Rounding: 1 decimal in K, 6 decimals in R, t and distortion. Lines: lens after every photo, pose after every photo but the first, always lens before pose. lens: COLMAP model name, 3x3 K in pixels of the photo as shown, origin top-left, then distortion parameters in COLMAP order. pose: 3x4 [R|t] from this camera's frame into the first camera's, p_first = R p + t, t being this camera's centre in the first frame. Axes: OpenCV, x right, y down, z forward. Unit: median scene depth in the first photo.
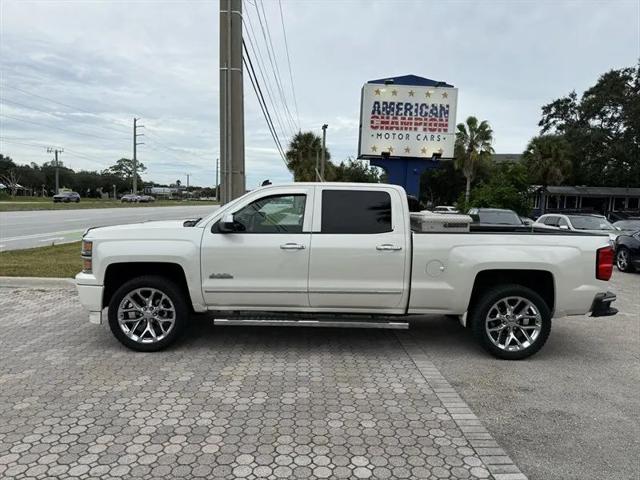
lens RADIAL K [[453.2, 0, 320.4], [0, 453.2, 239.2], [0, 0, 1]] dist [0.038670, -0.056956]
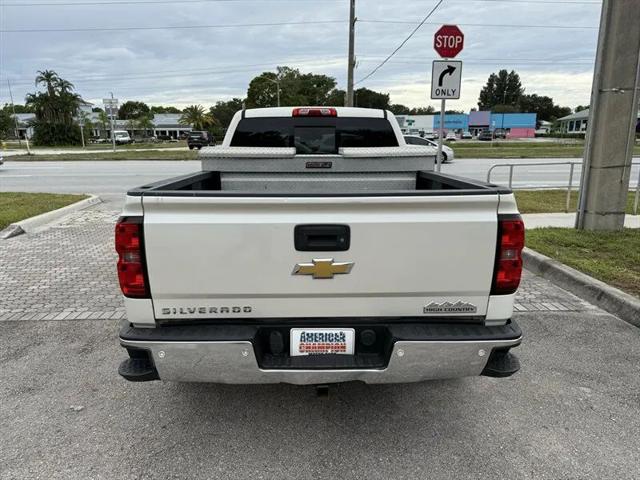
lens RADIAL K [[453.2, 0, 317.6], [0, 453.2, 240.0], [0, 0, 1]] dist [0.038670, -0.056956]
pose [[0.008944, 0.188724, -0.981989, 1.070556], [-0.071915, 0.979607, 0.187612, -0.058073], [0.997371, 0.068942, 0.022334, 1.194446]]
